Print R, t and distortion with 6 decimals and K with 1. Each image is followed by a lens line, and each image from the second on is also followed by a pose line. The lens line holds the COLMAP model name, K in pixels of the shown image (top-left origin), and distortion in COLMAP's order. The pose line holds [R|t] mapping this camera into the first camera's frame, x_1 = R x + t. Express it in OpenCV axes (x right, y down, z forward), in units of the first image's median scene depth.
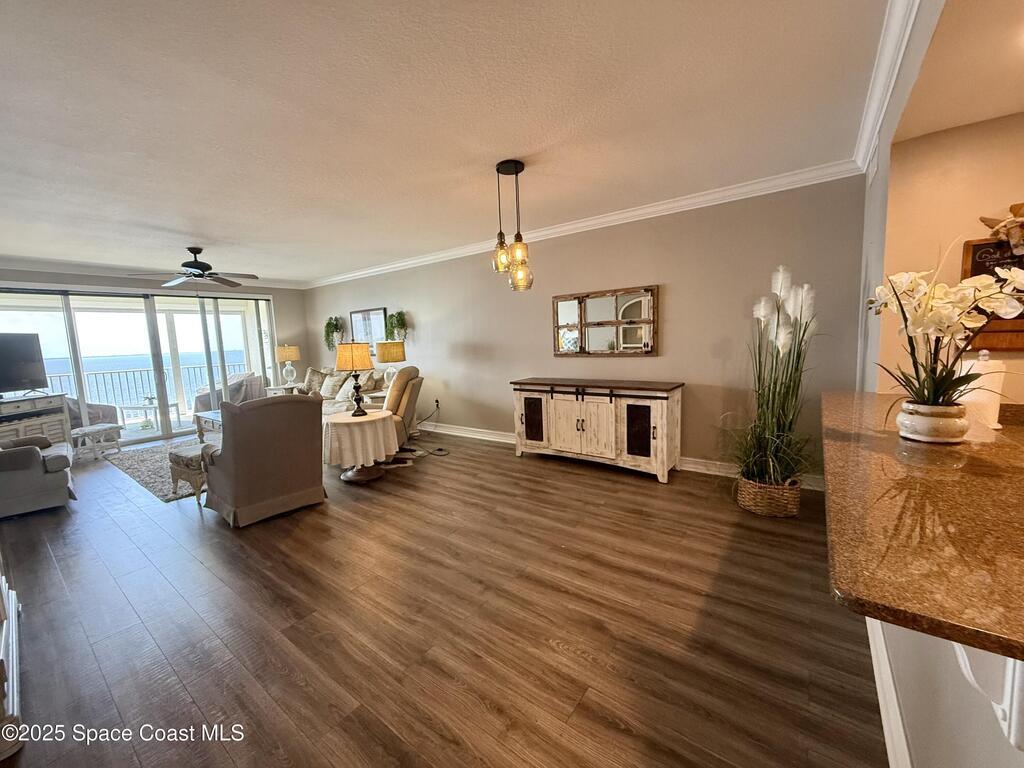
lens RADIAL K [[407.2, 0, 511.3], [0, 407.2, 383.3], [0, 0, 1]] dist [0.000730, -0.000414]
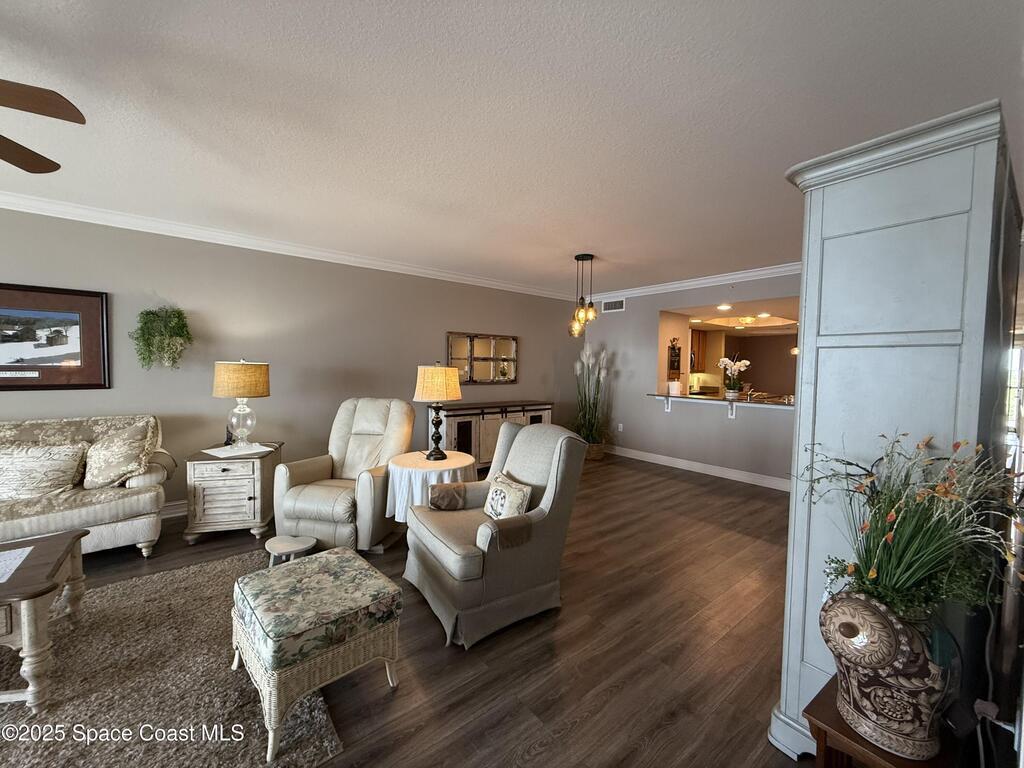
lens RADIAL K [[407.2, 0, 508.3], [0, 407.2, 380.8], [0, 0, 1]] dist [0.000730, -0.000414]
pose [[0.250778, 0.011115, 0.967981, -1.124943], [0.084487, 0.995867, -0.033324, -0.031243], [-0.964351, 0.090138, 0.248802, 0.680215]]
